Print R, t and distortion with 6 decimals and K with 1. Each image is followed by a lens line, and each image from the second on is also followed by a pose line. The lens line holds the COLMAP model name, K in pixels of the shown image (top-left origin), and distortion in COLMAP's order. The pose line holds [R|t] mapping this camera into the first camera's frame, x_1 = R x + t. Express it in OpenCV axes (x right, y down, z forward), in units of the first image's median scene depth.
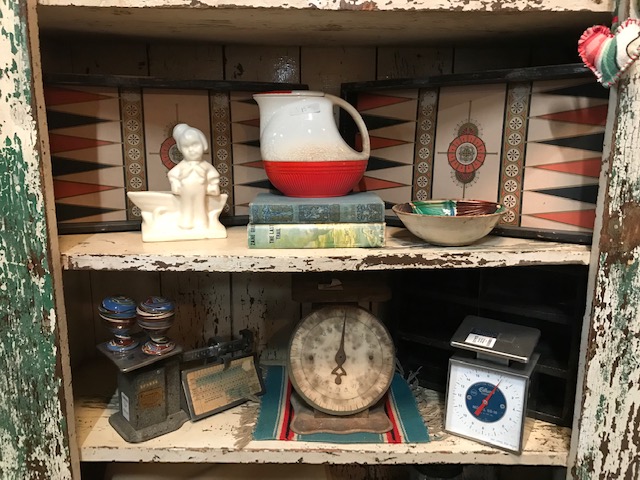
lens RADIAL K [[528.2, 0, 320.5], [0, 528.2, 239.6], [0, 0, 1]] dist [0.012977, -0.018241]
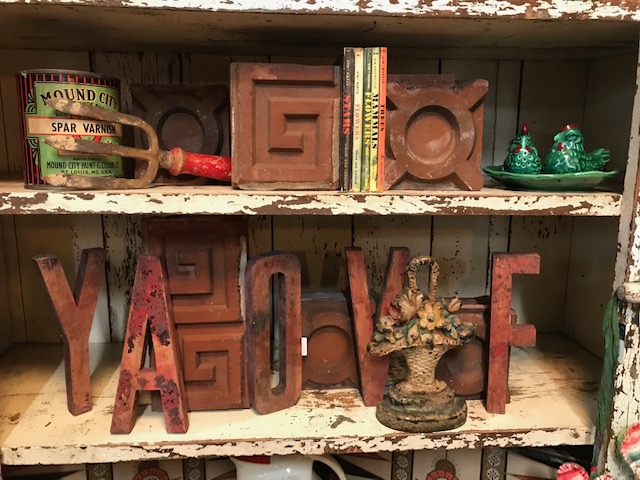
lens RADIAL K [[528.2, 0, 318.4], [0, 528.2, 241.2], [0, 0, 1]] dist [0.012977, -0.018241]
pose [[0.996381, -0.016830, 0.083319, -0.048749], [0.019418, 0.999351, -0.030354, -0.800976], [-0.082754, 0.031862, 0.996061, 0.011291]]
